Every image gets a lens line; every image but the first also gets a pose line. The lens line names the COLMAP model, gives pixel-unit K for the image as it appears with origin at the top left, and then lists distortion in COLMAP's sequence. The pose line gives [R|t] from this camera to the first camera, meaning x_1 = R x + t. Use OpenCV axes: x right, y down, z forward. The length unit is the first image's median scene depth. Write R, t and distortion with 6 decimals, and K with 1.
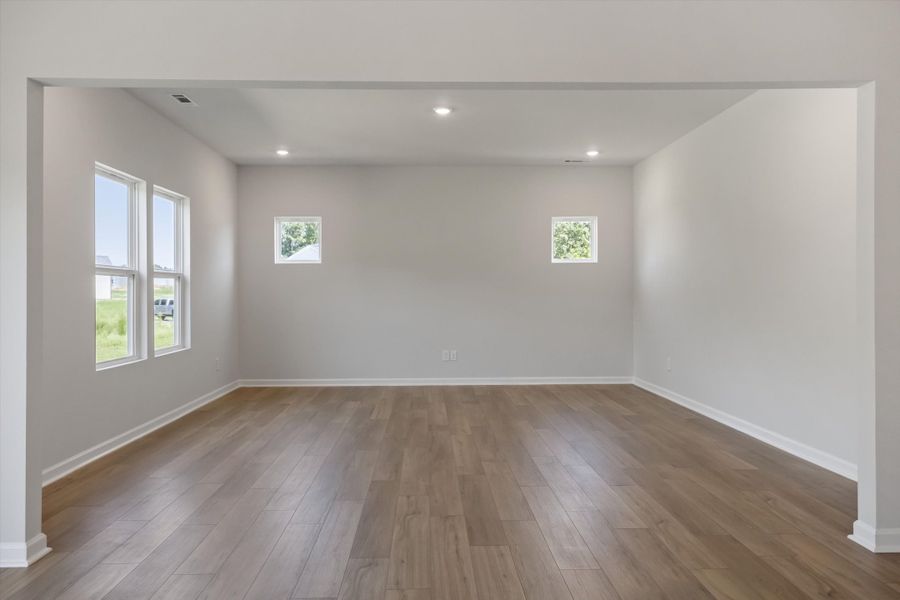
lens RADIAL K [[681.7, 0, 448.7], [0, 681.7, 286.3], [0, 0, 1]] dist [0.007034, 0.007822]
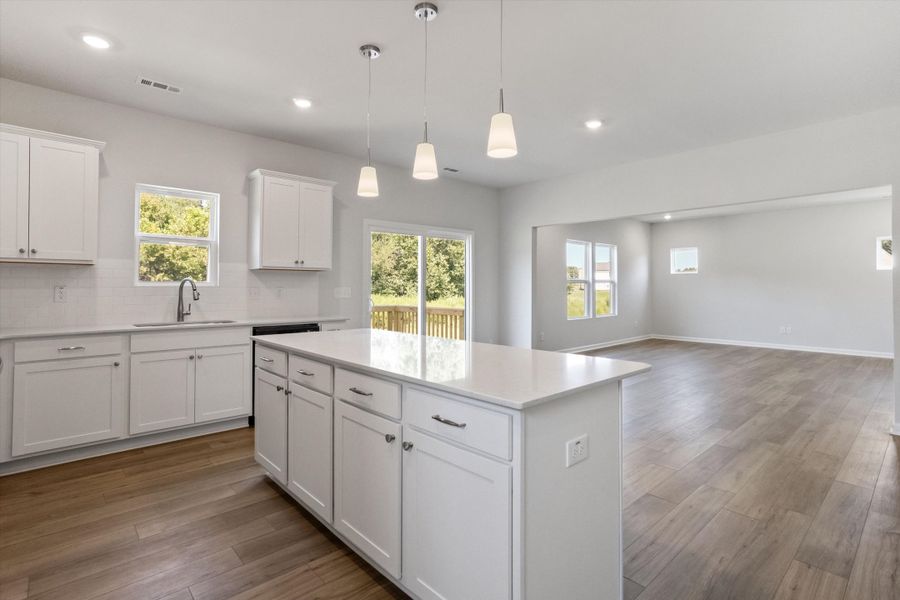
lens RADIAL K [[449.0, 0, 447.5], [0, 449.0, 279.1], [0, 0, 1]] dist [-0.011455, 0.010607]
pose [[0.651420, -0.006918, -0.758686, 0.348203], [0.003746, 0.999976, -0.005902, -0.016712], [0.758708, 0.001003, 0.651430, -0.332127]]
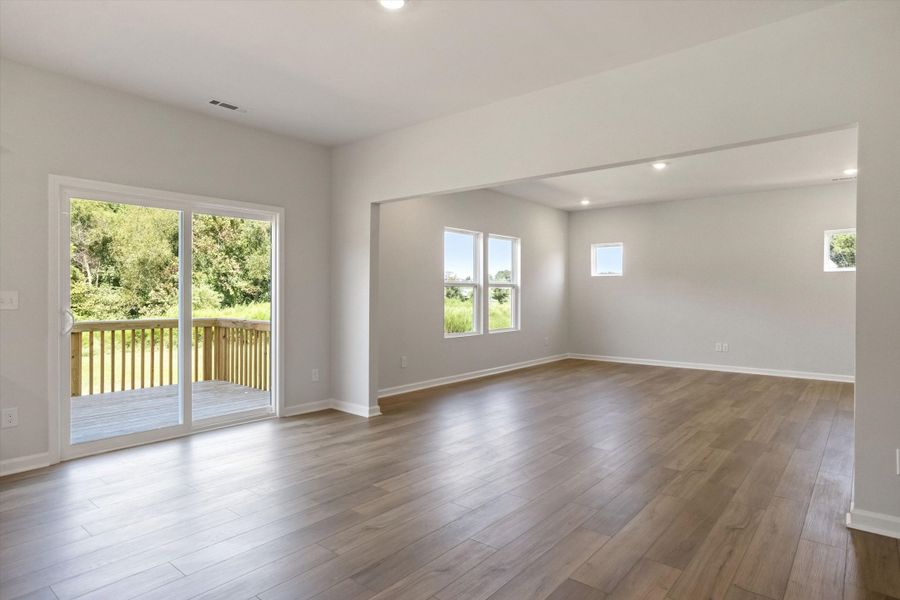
lens RADIAL K [[517.7, 0, 451.0], [0, 517.7, 292.4], [0, 0, 1]] dist [0.002944, 0.000044]
pose [[0.755703, 0.005476, -0.654892, 0.312119], [0.000560, 0.999959, 0.009008, -0.010507], [0.654915, -0.007174, 0.755669, -0.053117]]
